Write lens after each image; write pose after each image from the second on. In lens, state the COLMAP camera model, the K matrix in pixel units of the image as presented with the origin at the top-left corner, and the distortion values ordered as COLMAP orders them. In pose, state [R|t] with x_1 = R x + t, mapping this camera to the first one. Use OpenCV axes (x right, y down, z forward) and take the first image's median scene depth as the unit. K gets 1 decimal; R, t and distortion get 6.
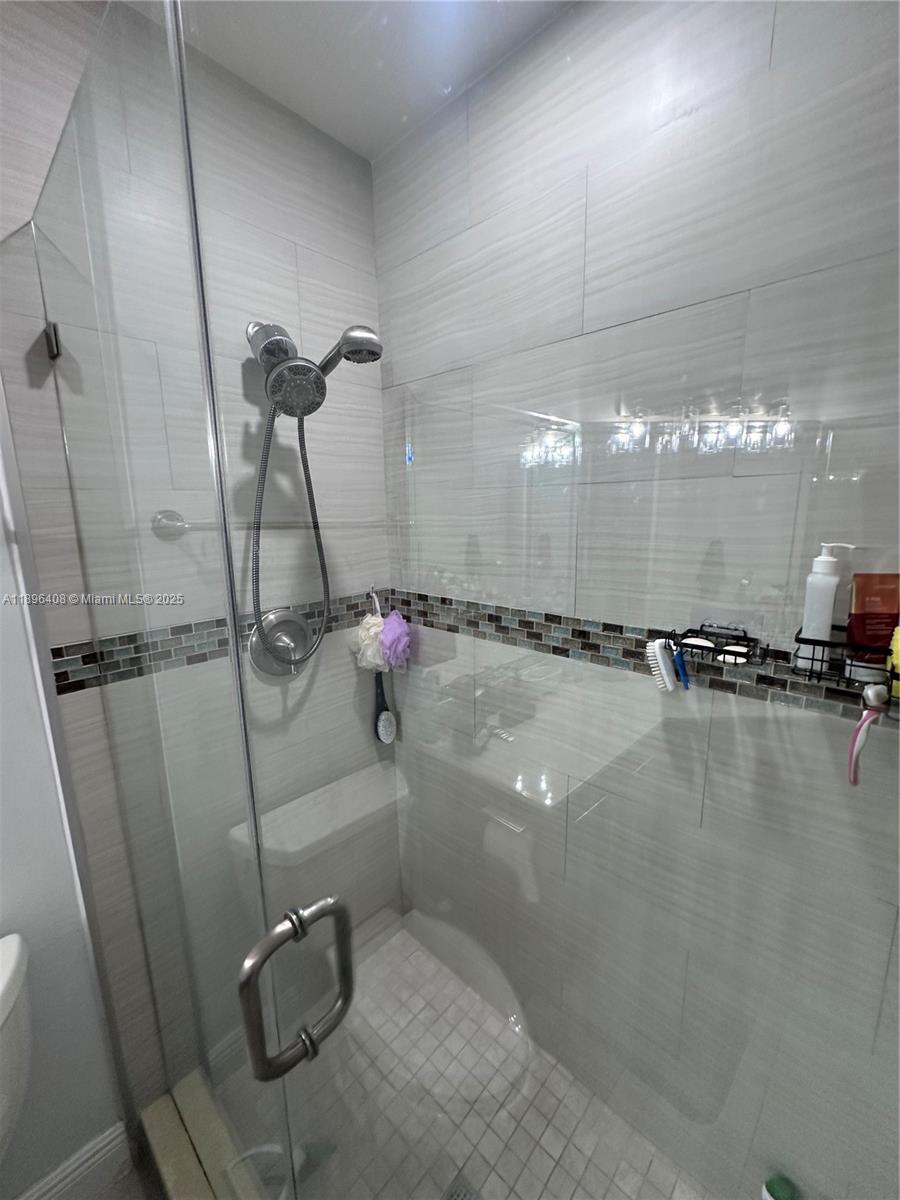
lens RADIAL K [[484.5, 0, 450.0], [0, 484.5, 600.0], [0, 0, 1]] dist [-0.001759, 0.000760]
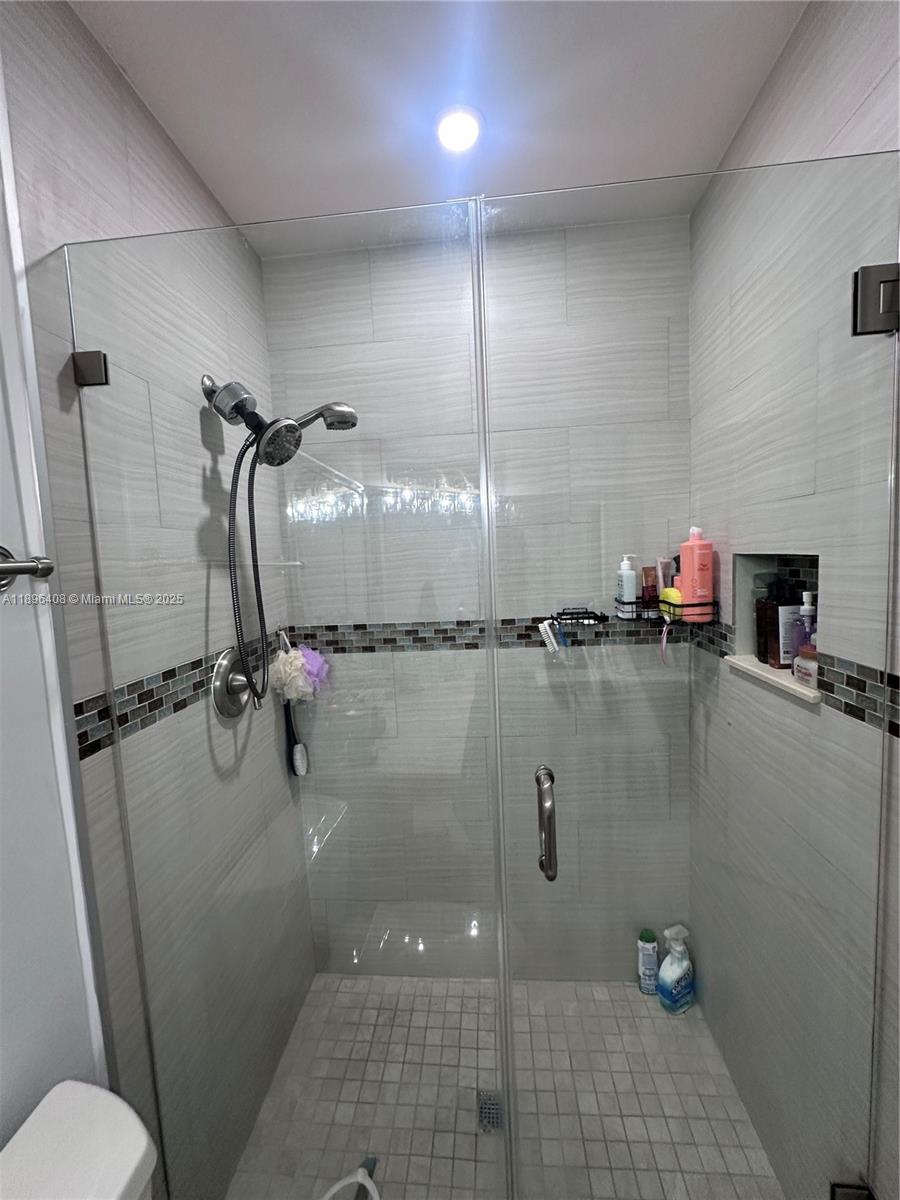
lens RADIAL K [[484.5, 0, 450.0], [0, 484.5, 600.0], [0, 0, 1]] dist [-0.001759, 0.000760]
pose [[0.785258, -0.076051, 0.614481, -0.672547], [0.150156, 0.986193, -0.069832, 0.064010], [-0.600686, 0.147104, 0.785835, -0.076835]]
